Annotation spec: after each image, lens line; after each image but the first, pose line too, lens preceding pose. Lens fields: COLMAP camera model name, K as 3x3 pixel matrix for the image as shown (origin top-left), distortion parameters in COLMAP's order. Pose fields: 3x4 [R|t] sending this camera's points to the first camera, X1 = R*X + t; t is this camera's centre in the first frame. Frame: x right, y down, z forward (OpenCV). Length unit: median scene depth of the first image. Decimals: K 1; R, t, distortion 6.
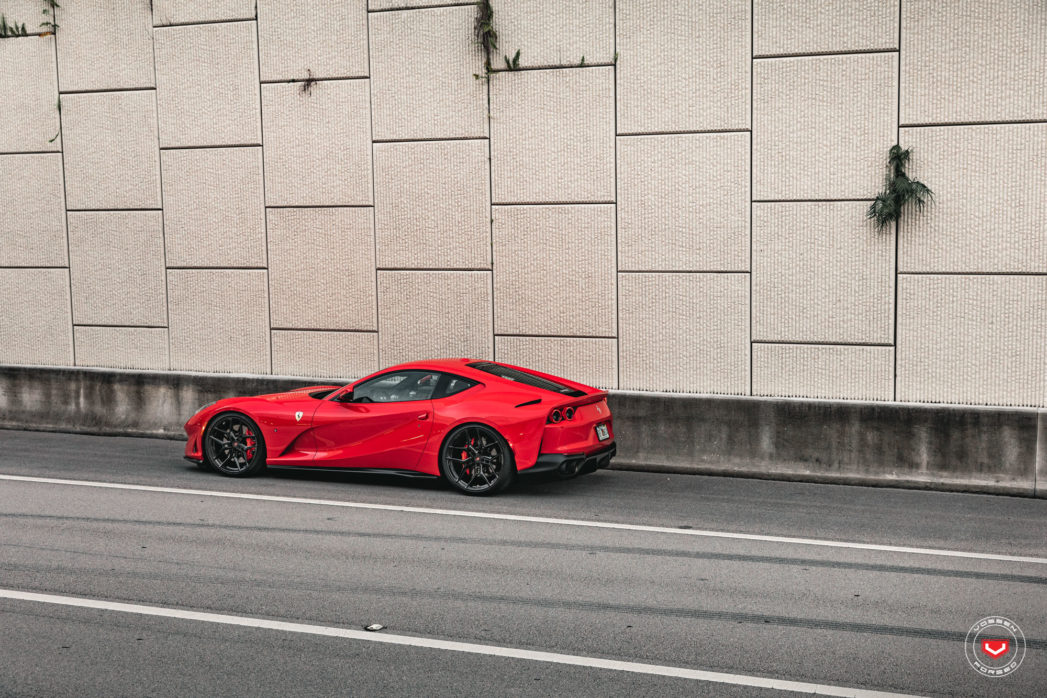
lens RADIAL K [[1371.4, 0, 523.5], [0, 1371.4, 349.0], [0, 0, 1]] dist [0.015530, 0.002781]
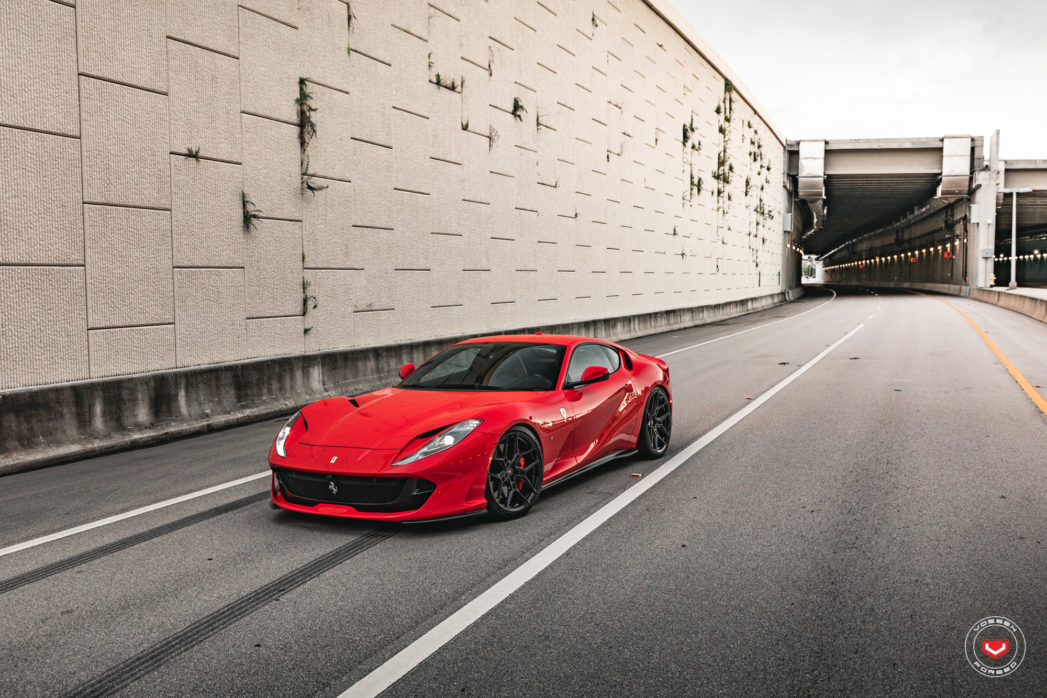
lens RADIAL K [[1013.2, 0, 523.5], [0, 1013.2, 349.0], [0, 0, 1]] dist [-0.002562, -0.013223]
pose [[-0.004144, -0.054570, 0.998501, -0.276077], [0.115271, 0.991828, 0.054684, 0.017452], [-0.993325, 0.115324, 0.002180, 0.499891]]
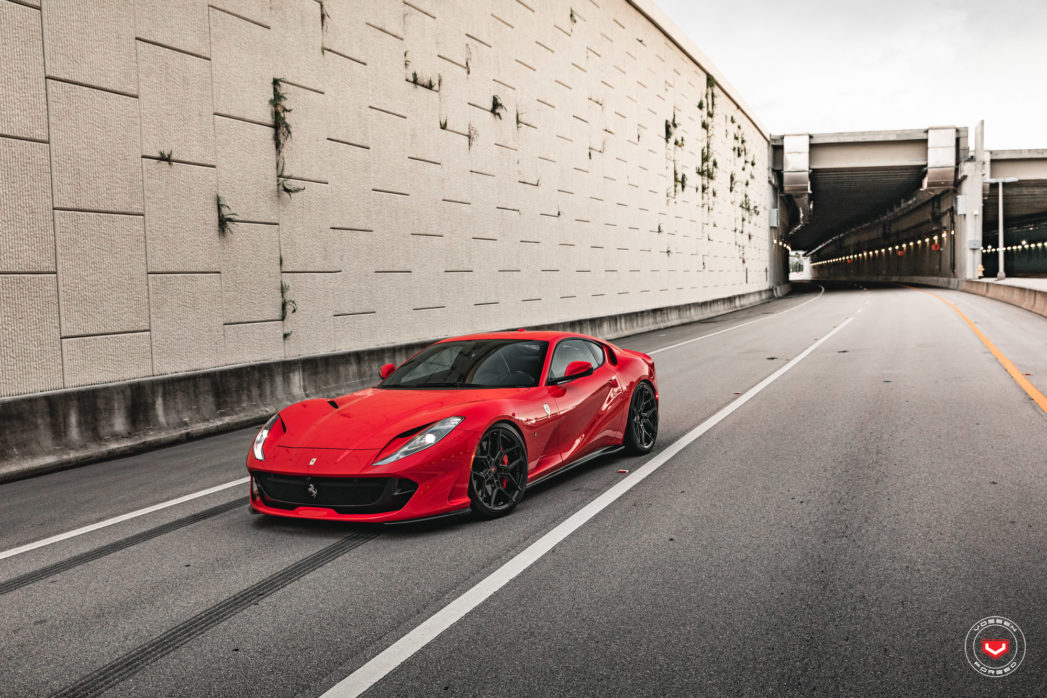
lens RADIAL K [[1028.3, 0, 523.5], [0, 1028.3, 349.0], [0, 0, 1]] dist [-0.011563, -0.001002]
pose [[-0.018159, -0.050259, 0.998571, -0.273969], [0.137931, 0.989061, 0.052289, 0.022459], [-0.990275, 0.138684, -0.011028, 0.497593]]
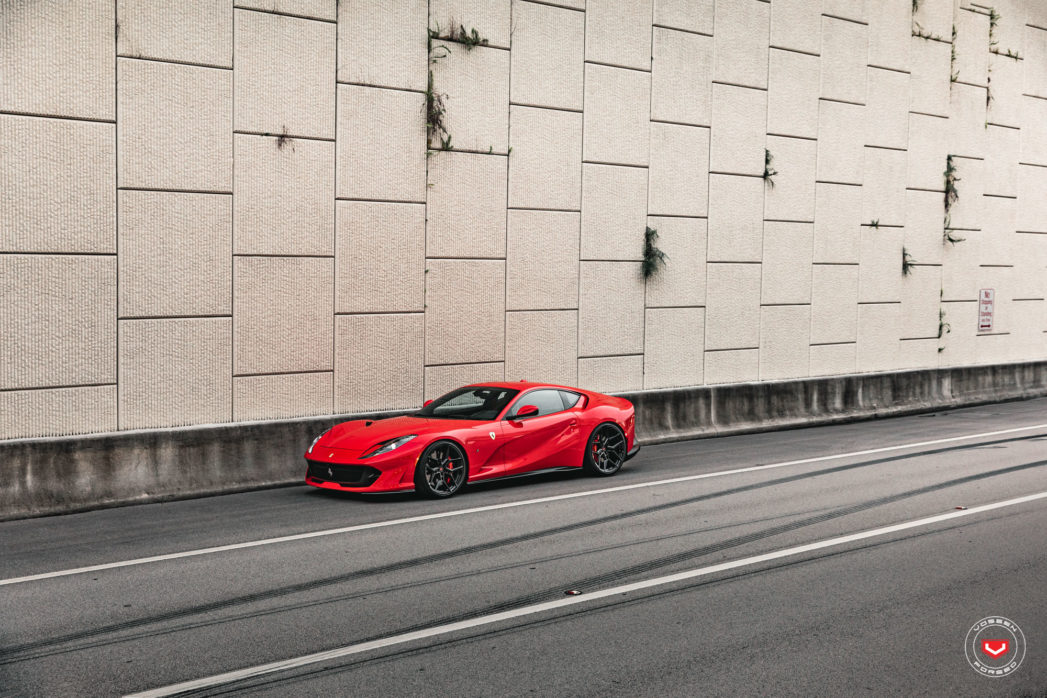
lens RADIAL K [[1371.4, 0, 523.5], [0, 1371.4, 349.0], [0, 0, 1]] dist [0.015530, 0.002781]
pose [[0.424149, -0.042306, 0.904604, -1.160436], [0.072227, 0.997306, 0.012776, -0.037107], [-0.902708, 0.059918, 0.426062, 0.442000]]
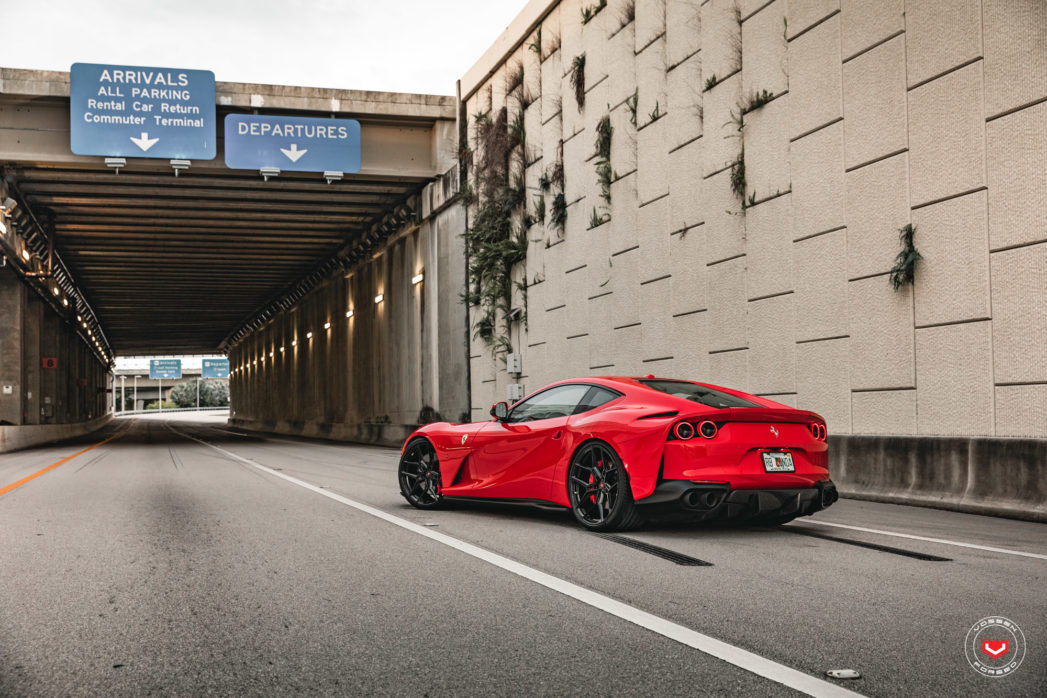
lens RADIAL K [[1237.0, 0, 523.5], [0, 1237.0, 349.0], [0, 0, 1]] dist [-0.001287, -0.002149]
pose [[0.623840, -0.034903, -0.780772, 0.872124], [-0.082551, 0.990471, -0.110236, 0.107124], [0.777180, 0.133223, 0.615014, 0.060720]]
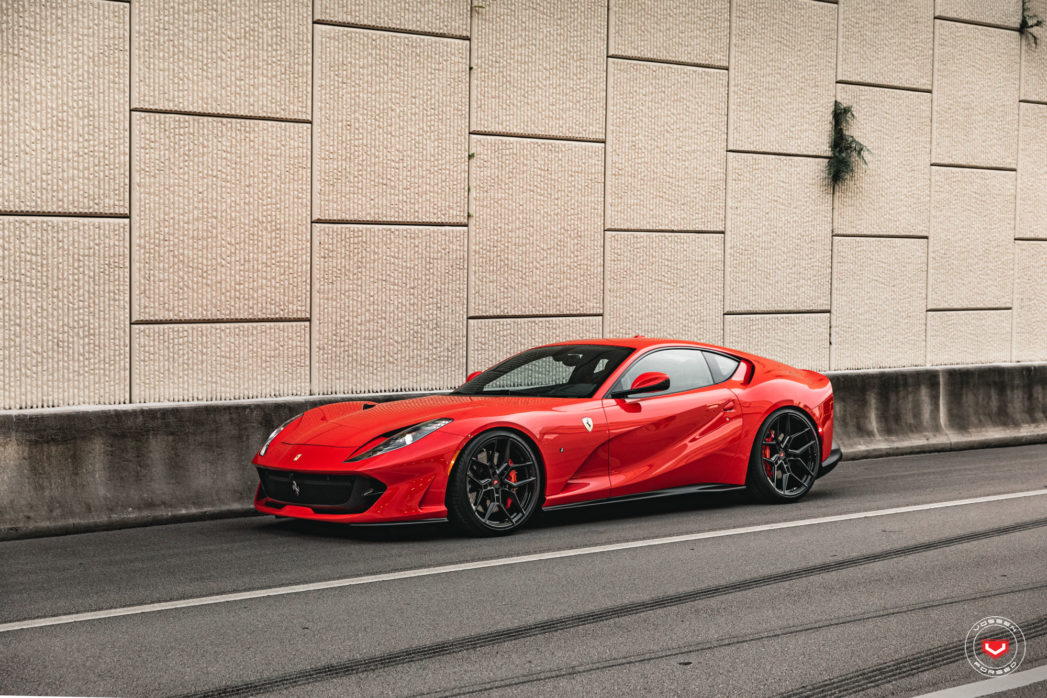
lens RADIAL K [[1789.9, 0, 523.5], [0, 1789.9, 349.0], [0, 0, 1]] dist [0.001642, -0.037442]
pose [[0.465866, -0.028112, 0.884409, -0.890778], [0.073667, 0.997258, -0.007106, 0.015620], [-0.881783, 0.068462, 0.466659, 0.591374]]
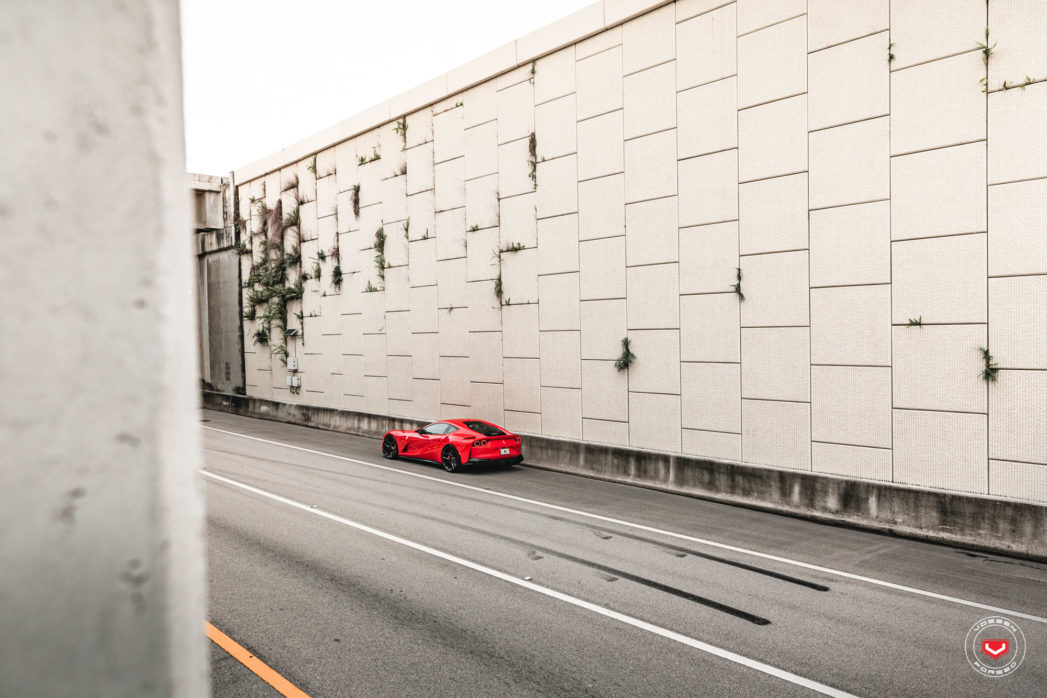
lens RADIAL K [[710.1, 0, 523.5], [0, 710.1, 349.0], [0, 0, 1]] dist [0.008238, 0.001495]
pose [[0.911052, 0.007967, -0.412214, 0.584828], [-0.039808, 0.996842, -0.068714, -0.036042], [0.410365, 0.079011, 0.908492, -0.175765]]
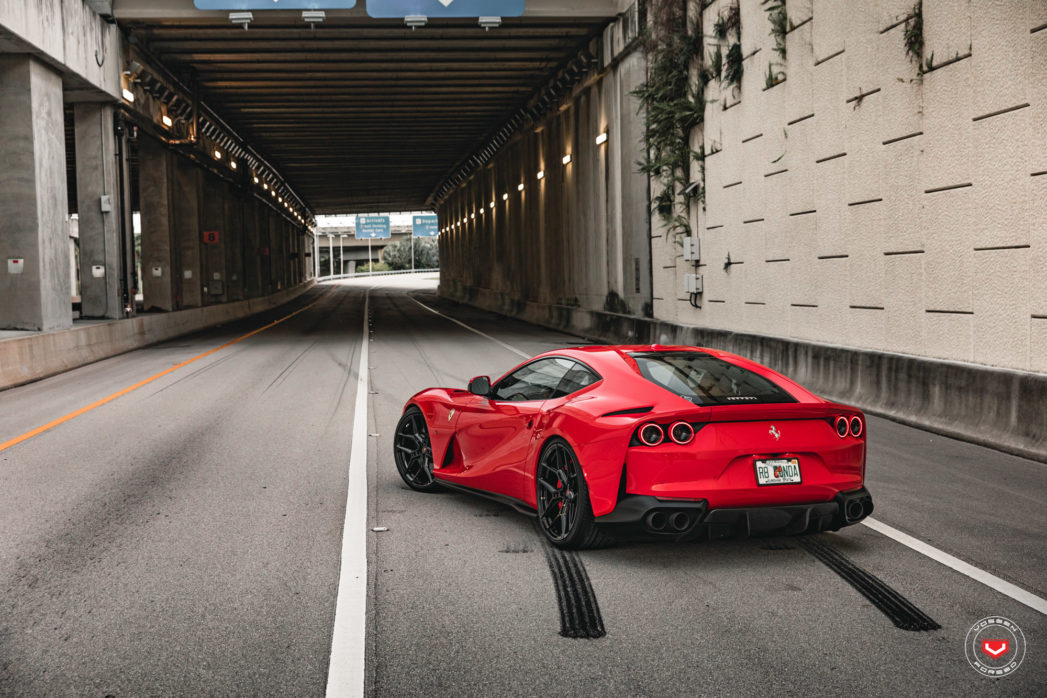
lens RADIAL K [[1447.7, 0, 523.5], [0, 1447.7, 349.0], [0, 0, 1]] dist [-0.003297, -0.014522]
pose [[0.468874, 0.048571, -0.881928, 0.923347], [-0.083986, 0.996414, 0.010226, 0.038240], [0.879263, 0.069276, 0.471273, 0.185847]]
